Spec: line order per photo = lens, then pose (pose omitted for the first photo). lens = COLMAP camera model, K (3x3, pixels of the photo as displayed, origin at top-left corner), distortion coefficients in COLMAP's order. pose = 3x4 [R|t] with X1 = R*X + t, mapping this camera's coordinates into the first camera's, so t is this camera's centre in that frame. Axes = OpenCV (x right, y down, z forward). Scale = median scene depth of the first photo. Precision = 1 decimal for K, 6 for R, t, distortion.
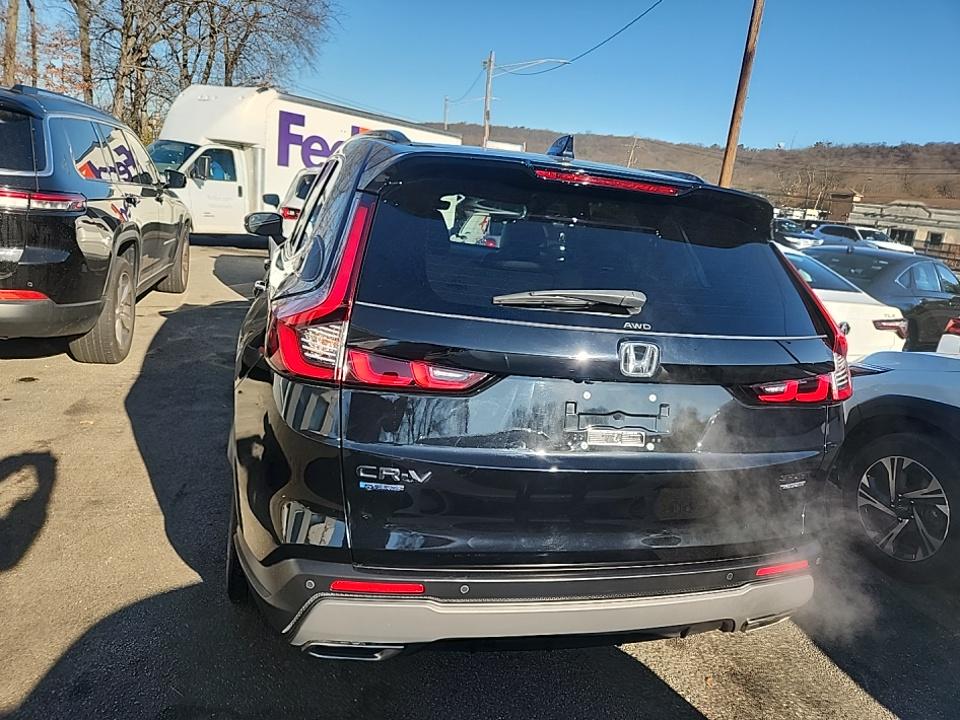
lens RADIAL K [[648.4, 0, 487.3], [0, 648.4, 360.1], [0, 0, 1]] dist [0.064685, -0.043932]
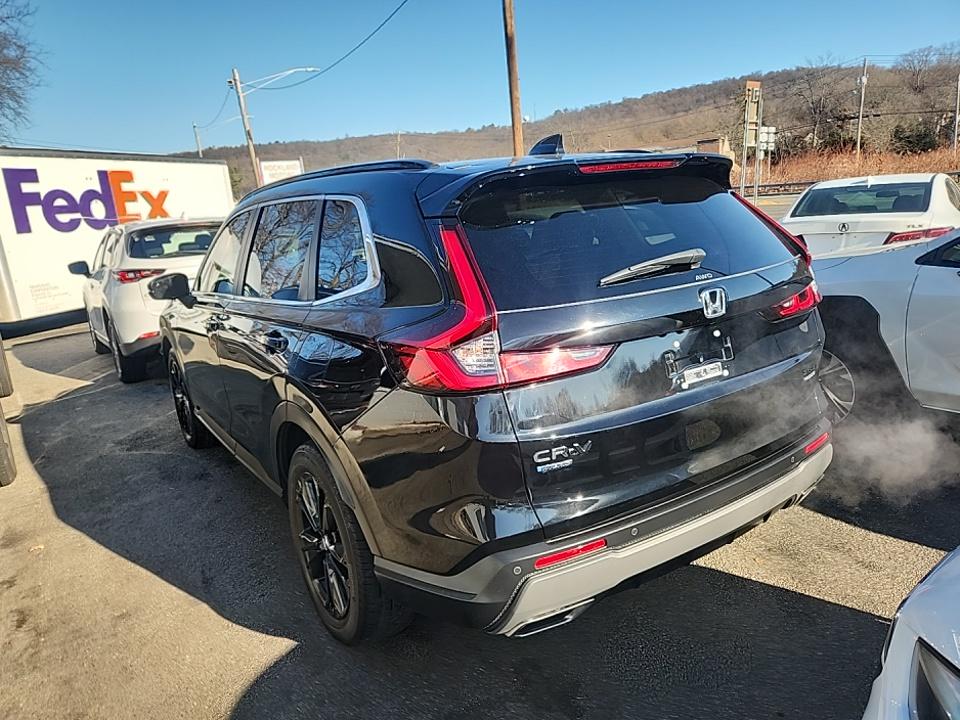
lens RADIAL K [[648.4, 0, 494.9], [0, 648.4, 363.5], [0, 0, 1]] dist [0.064685, -0.043932]
pose [[0.929862, -0.262386, 0.257895, -0.337601], [0.261389, 0.964454, 0.038786, -0.031603], [-0.258905, 0.031345, 0.965394, -0.042534]]
